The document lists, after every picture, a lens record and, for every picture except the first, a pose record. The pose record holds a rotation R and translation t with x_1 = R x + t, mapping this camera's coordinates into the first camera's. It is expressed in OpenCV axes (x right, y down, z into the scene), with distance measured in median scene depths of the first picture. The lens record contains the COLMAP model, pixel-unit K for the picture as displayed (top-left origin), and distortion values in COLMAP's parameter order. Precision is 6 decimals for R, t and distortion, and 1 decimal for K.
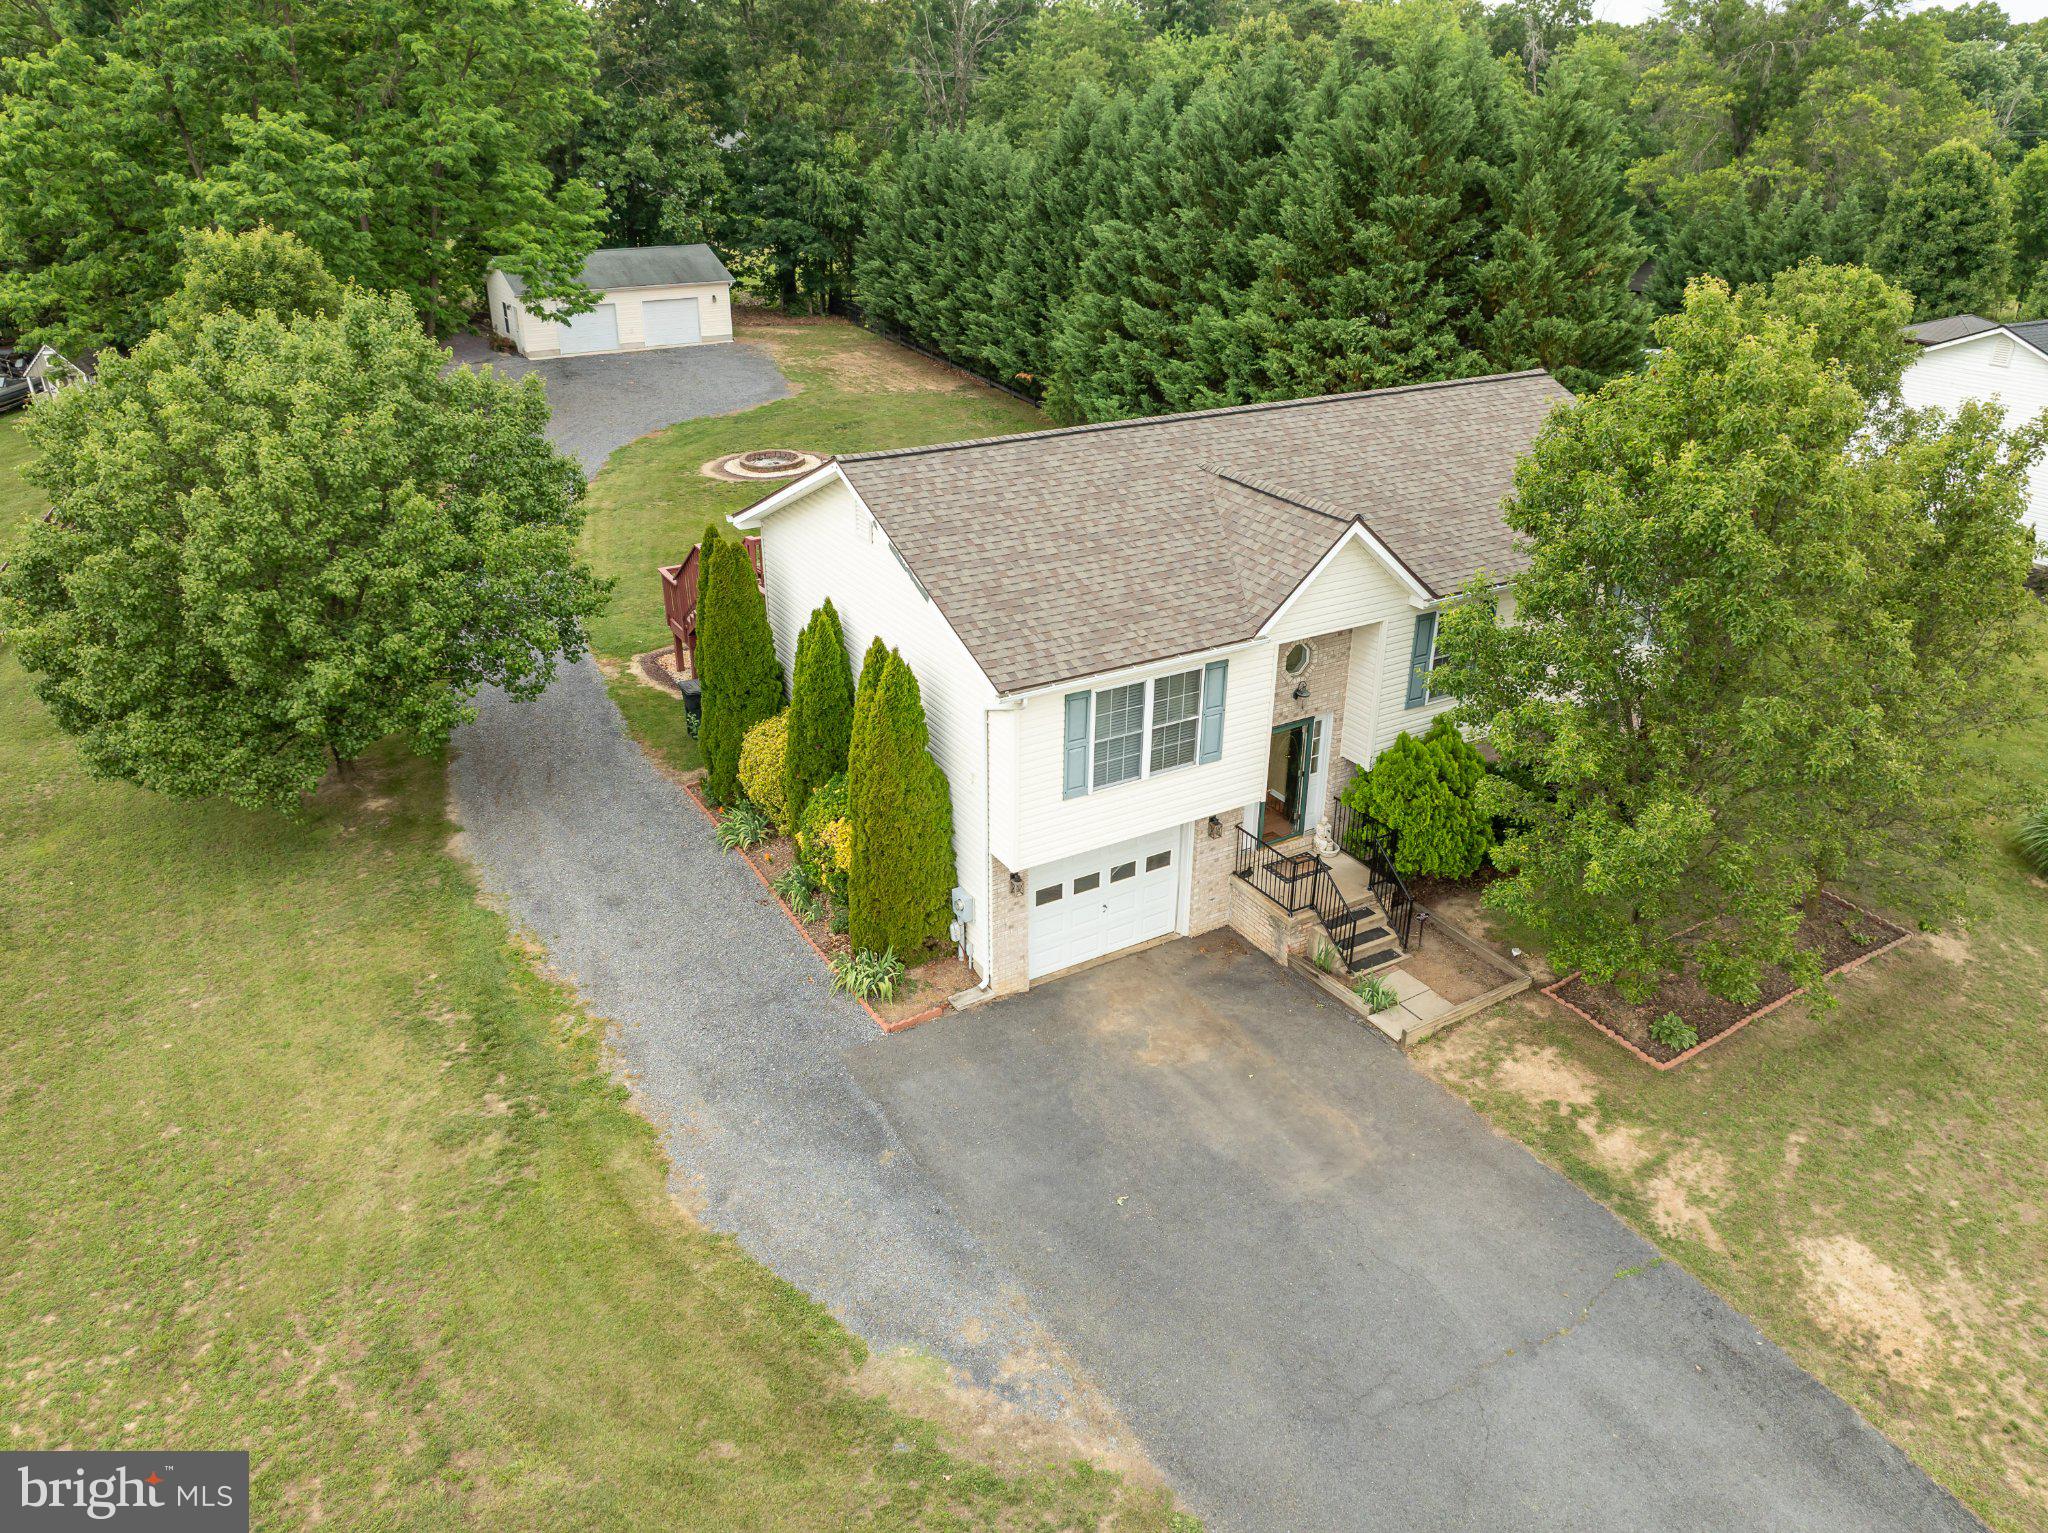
lens RADIAL K [[1445.7, 0, 1018.2], [0, 1445.7, 763.3], [0, 0, 1]] dist [-0.045856, 0.021265]
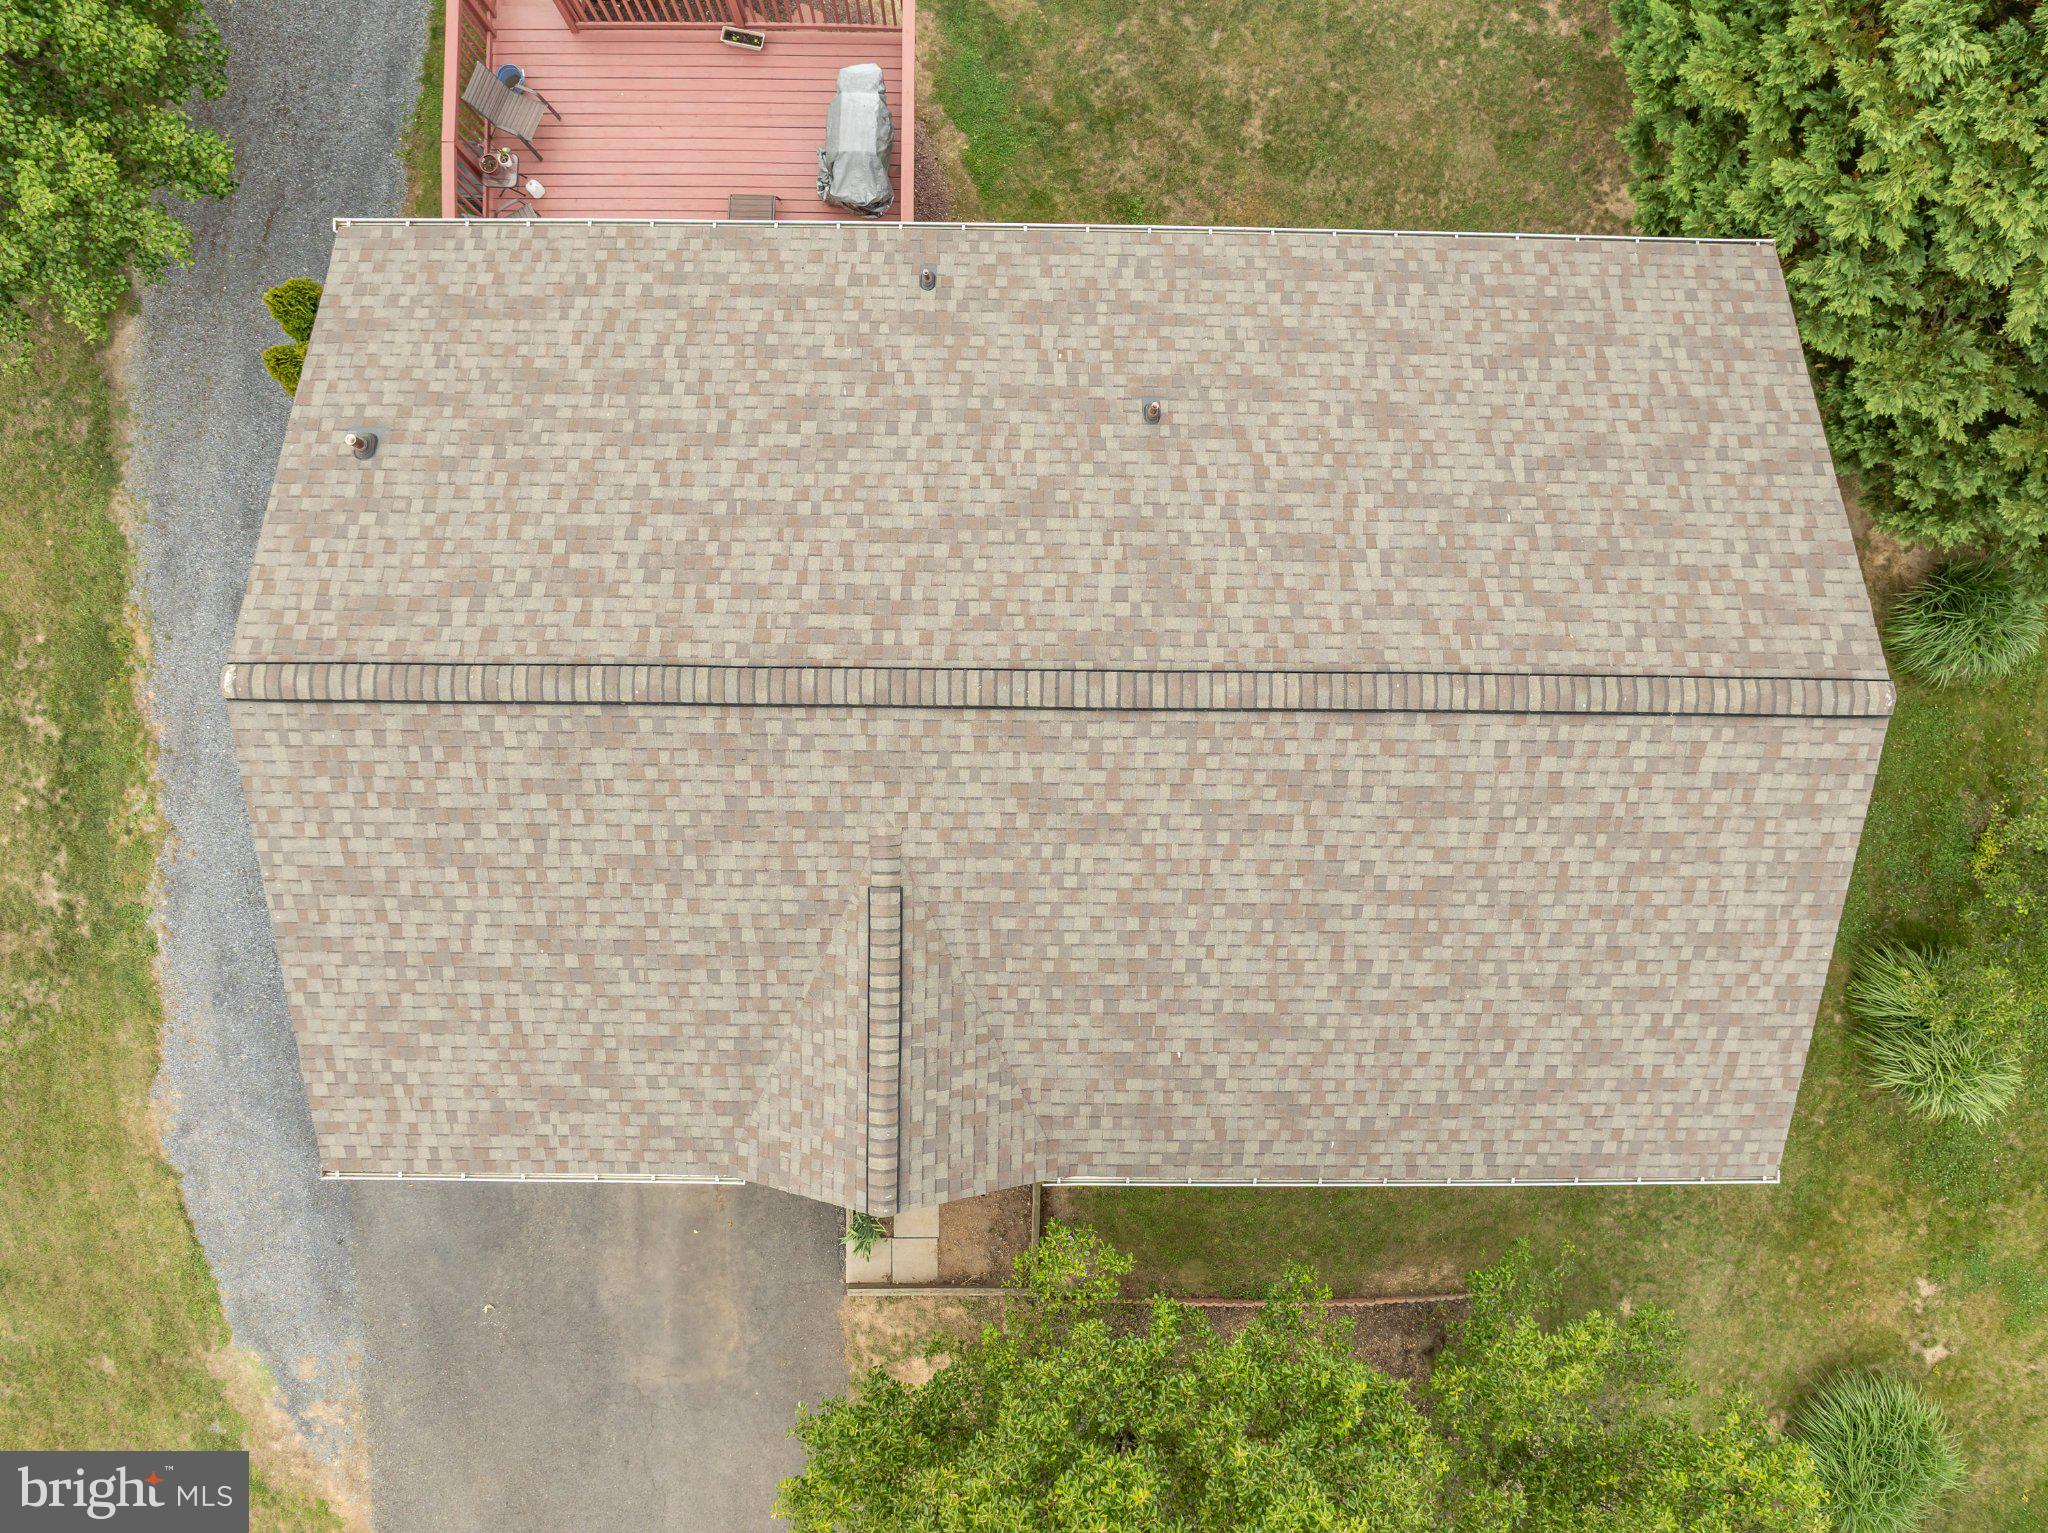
lens RADIAL K [[1445.7, 0, 1033.4], [0, 1445.7, 753.6], [0, 0, 1]] dist [-0.045856, 0.021265]
pose [[0.859640, 0.510900, 0.000303, 0.169869], [-0.225758, 0.379328, 0.897298, -0.758272], [0.458314, -0.771422, 0.441426, 0.809991]]
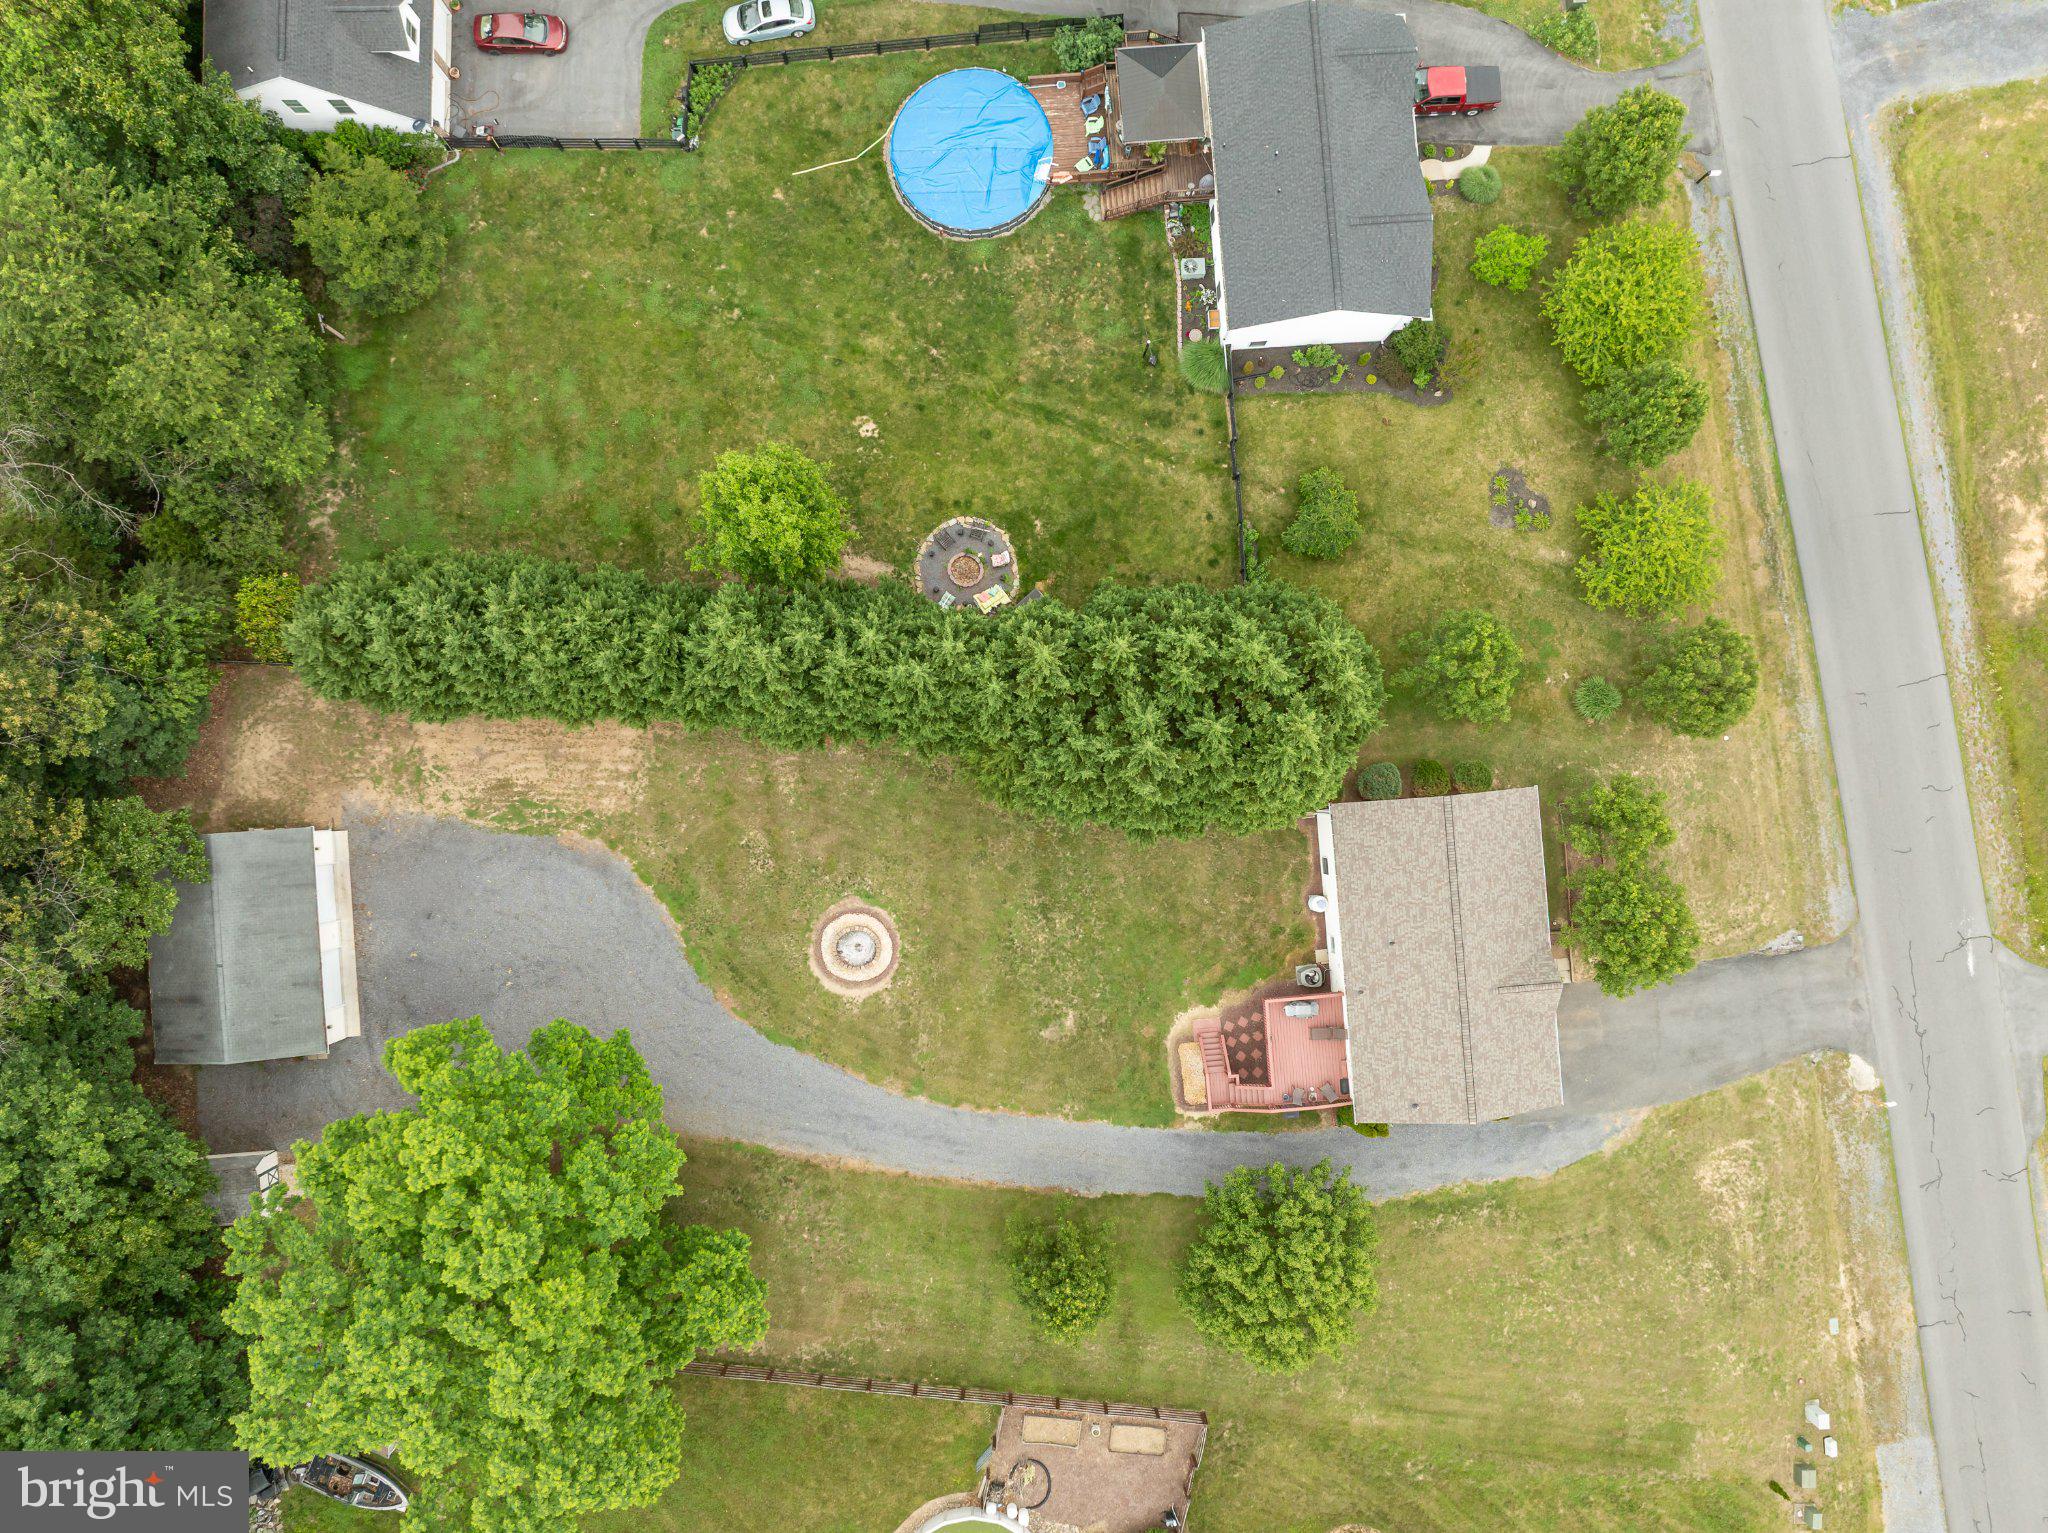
lens RADIAL K [[1445.7, 0, 1032.0], [0, 1445.7, 762.0], [0, 0, 1]] dist [-0.045856, 0.021265]
pose [[0.435327, -0.900189, 0.012256, 0.116847], [0.369467, 0.191054, 0.909391, -3.281029], [-0.820966, -0.391354, 0.415761, 0.744584]]
